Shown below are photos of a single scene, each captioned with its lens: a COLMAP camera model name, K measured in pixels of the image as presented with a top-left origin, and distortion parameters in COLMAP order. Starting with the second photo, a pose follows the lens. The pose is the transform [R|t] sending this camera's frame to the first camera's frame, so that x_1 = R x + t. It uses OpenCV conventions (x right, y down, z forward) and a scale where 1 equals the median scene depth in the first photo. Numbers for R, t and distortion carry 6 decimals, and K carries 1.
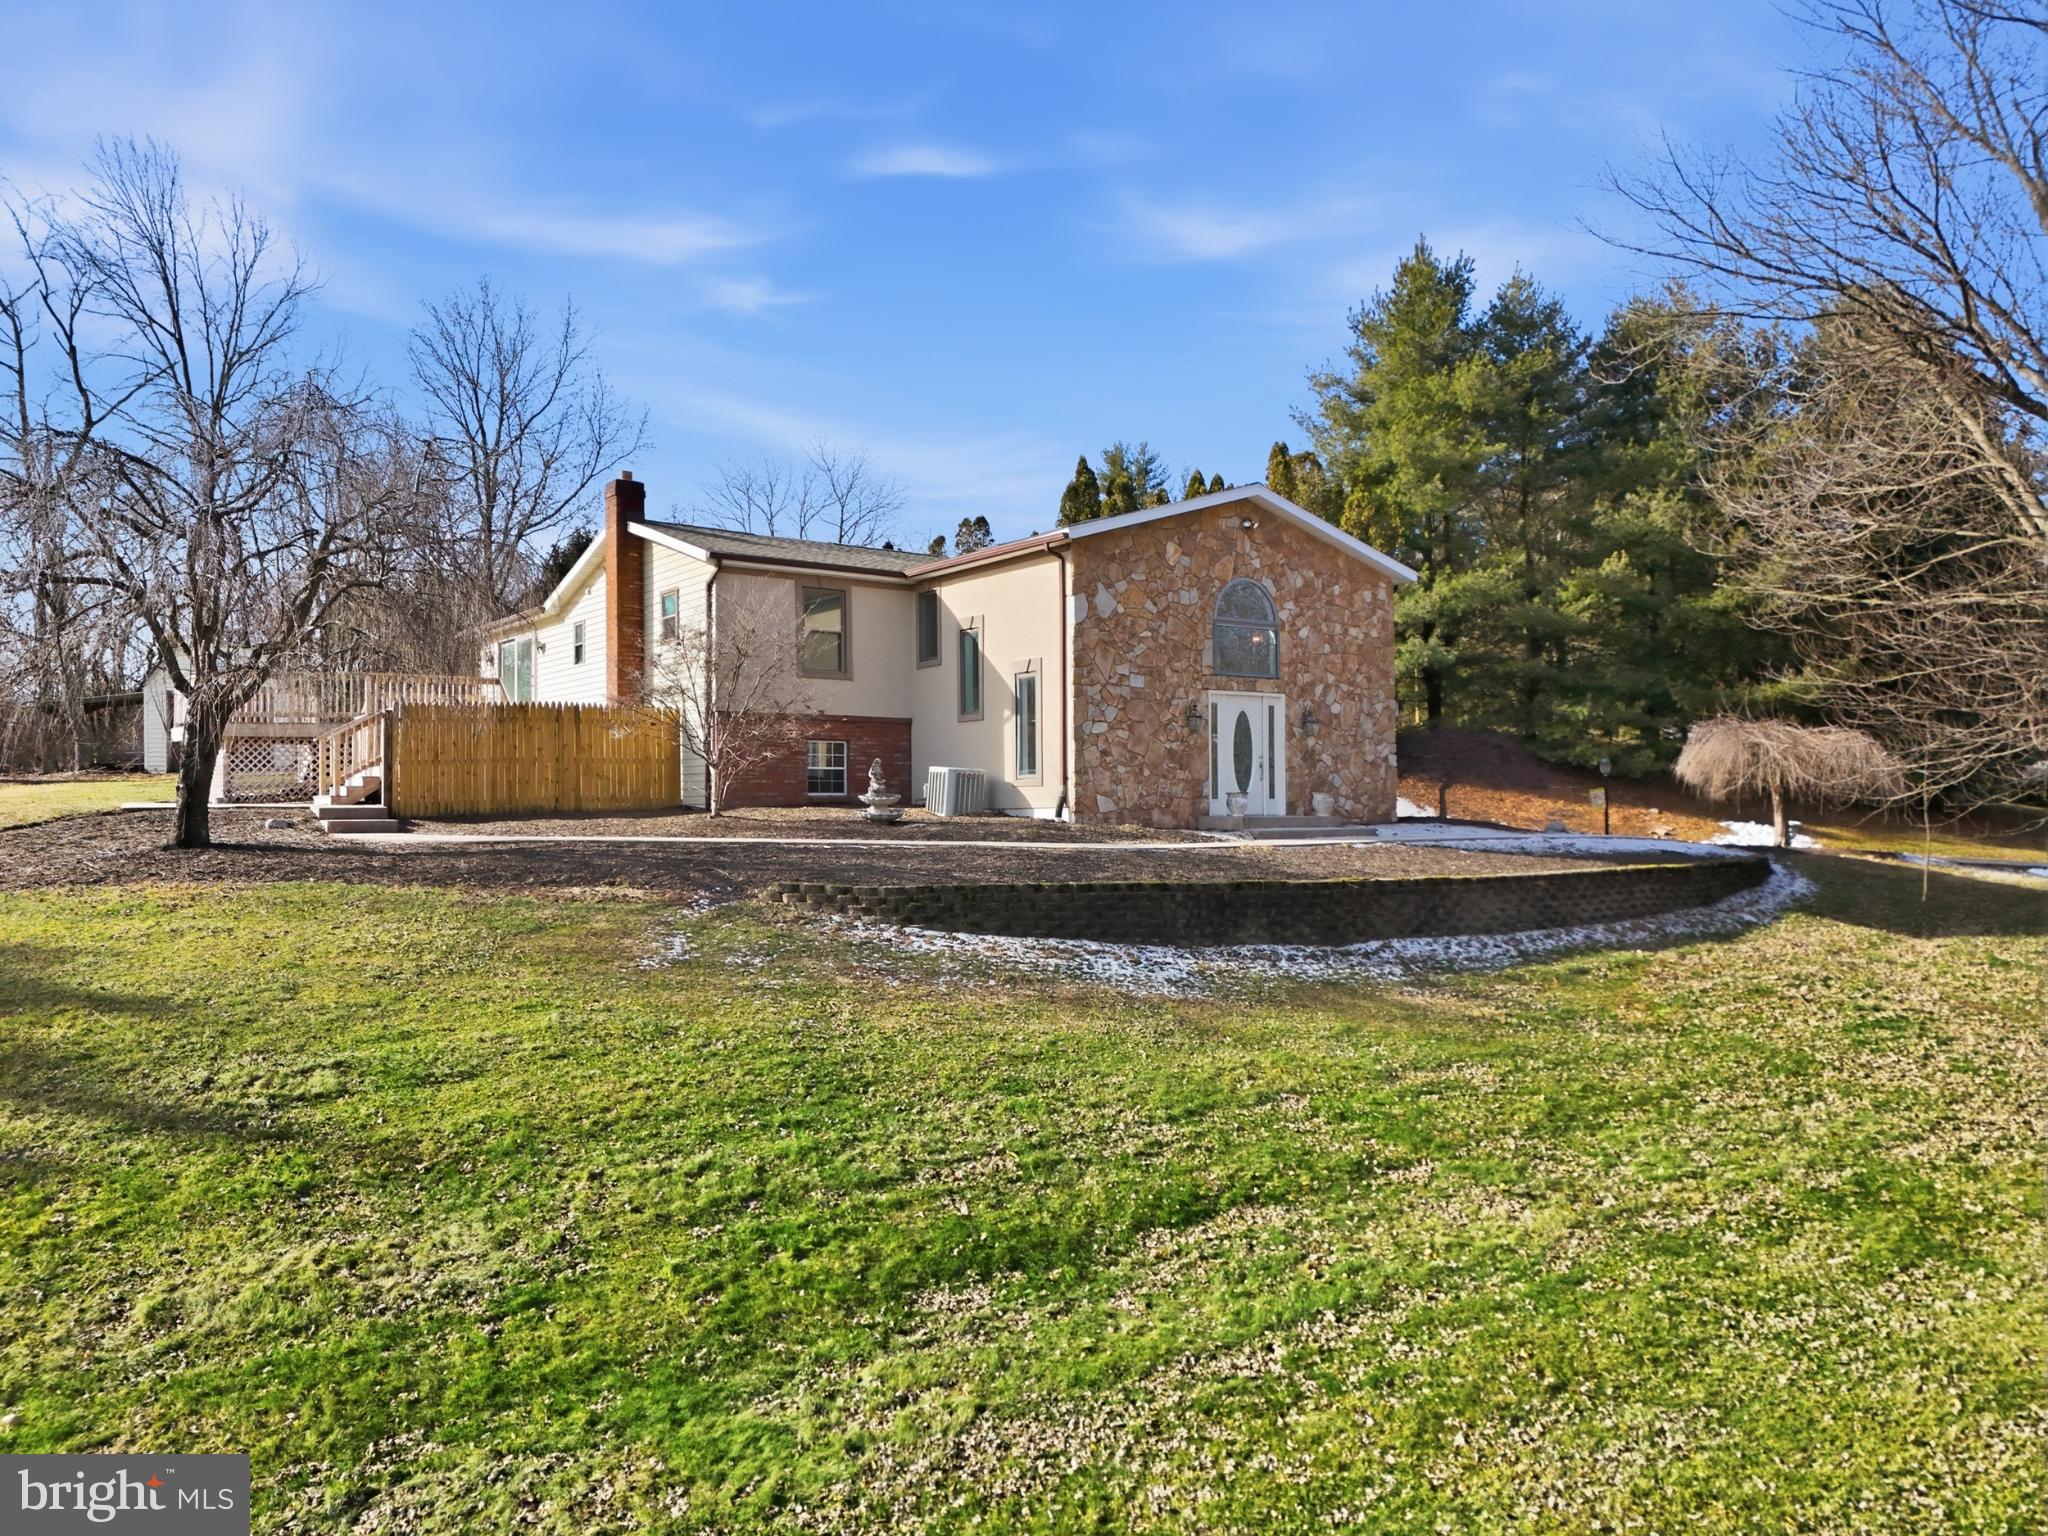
lens RADIAL K [[1509.9, 0, 1023.0], [0, 1509.9, 769.5], [0, 0, 1]] dist [0.043984, -0.052313]
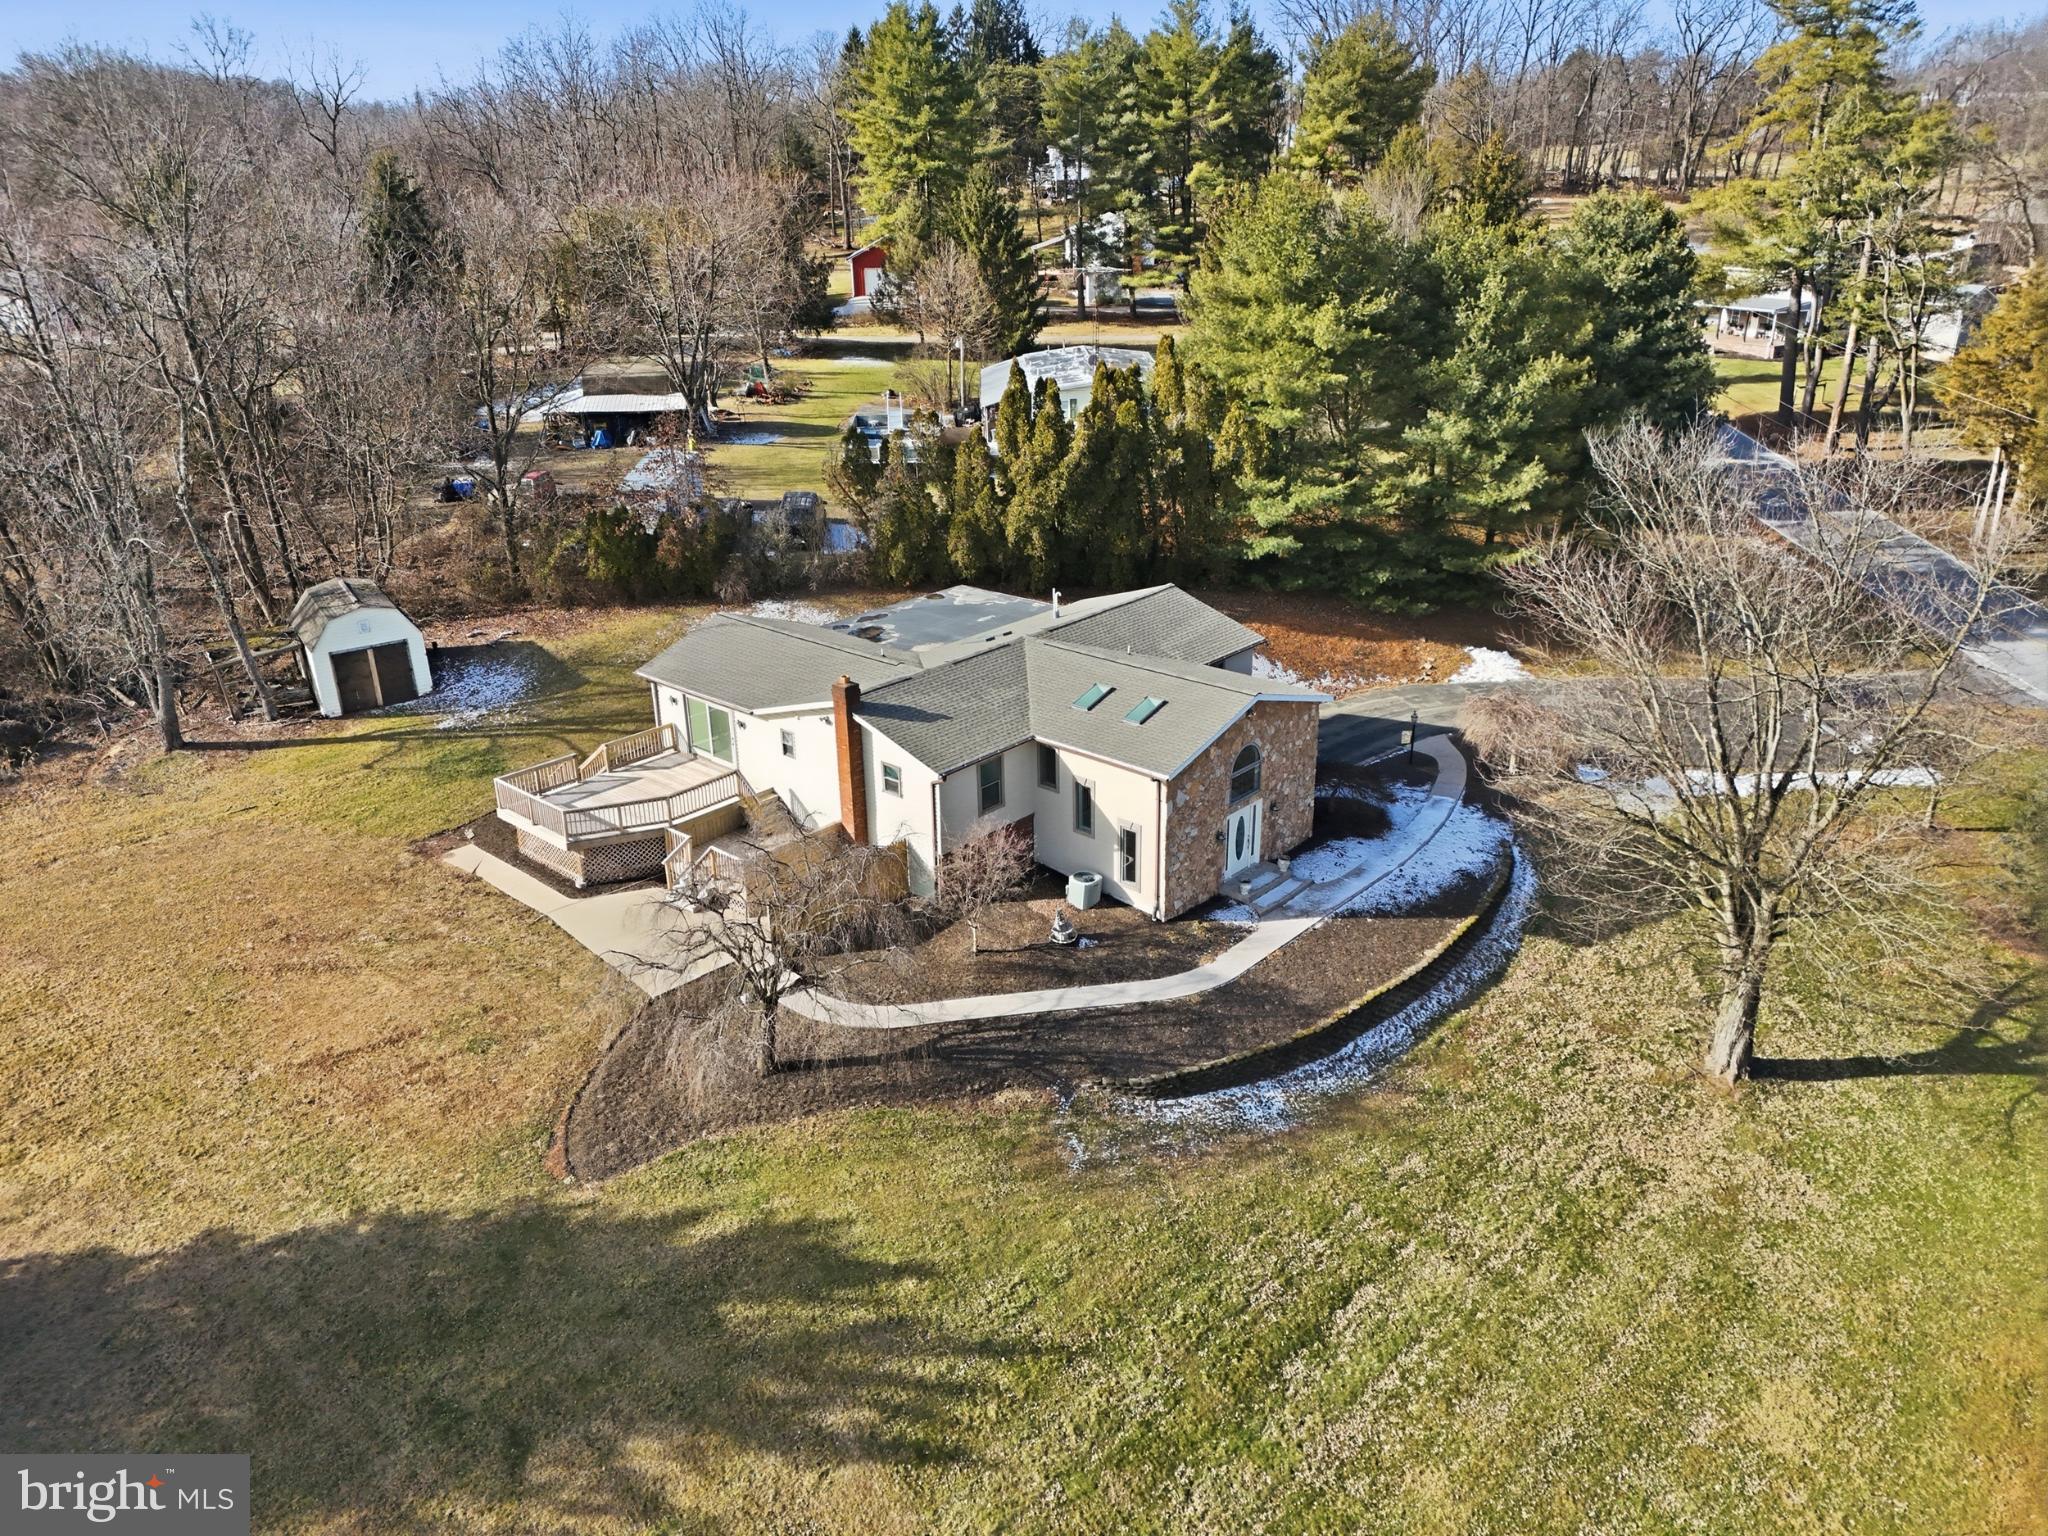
lens RADIAL K [[1509.9, 0, 1011.7], [0, 1509.9, 773.6], [0, 0, 1]] dist [0.043984, -0.052313]
pose [[0.980147, -0.085693, 0.178795, -0.403820], [0.005630, 0.913440, 0.406934, -0.770442], [-0.198190, -0.397848, 0.895789, -0.444842]]
